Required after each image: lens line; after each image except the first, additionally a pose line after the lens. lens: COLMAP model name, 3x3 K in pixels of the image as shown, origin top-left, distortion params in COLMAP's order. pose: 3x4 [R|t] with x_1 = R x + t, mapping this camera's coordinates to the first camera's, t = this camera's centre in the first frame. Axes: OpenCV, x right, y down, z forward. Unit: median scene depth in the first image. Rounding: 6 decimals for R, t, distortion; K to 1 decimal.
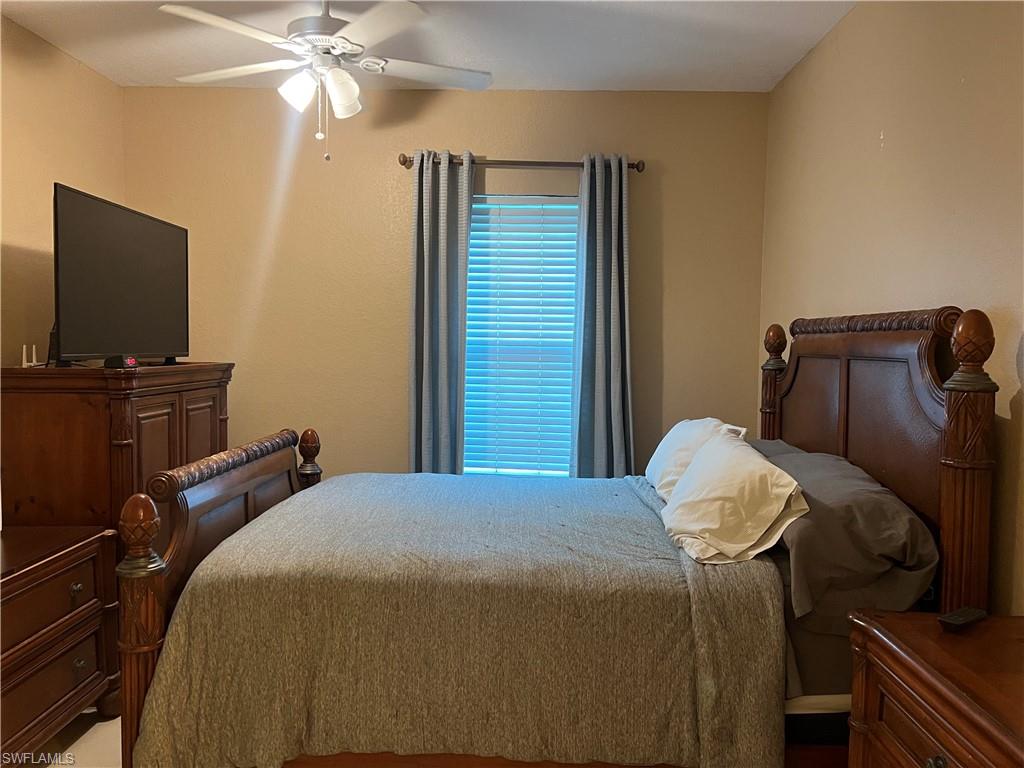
lens RADIAL K [[758.1, 0, 504.7], [0, 758.1, 381.2], [0, 0, 1]] dist [0.069152, -0.078416]
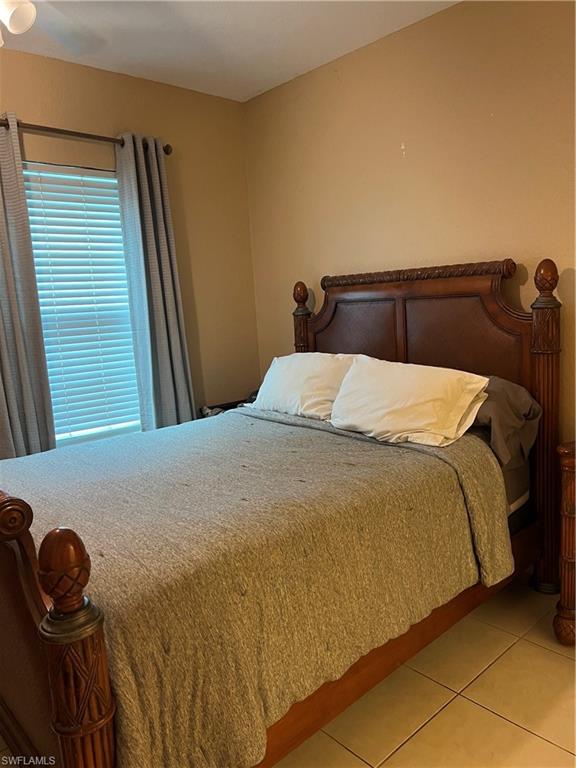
lens RADIAL K [[568.6, 0, 288.0], [0, 568.6, 384.0], [0, 0, 1]] dist [0.069152, -0.078416]
pose [[0.726366, -0.156475, 0.669260, -0.614079], [0.101528, 0.987485, 0.120686, -0.029801], [-0.679768, -0.019713, 0.733162, 0.420319]]
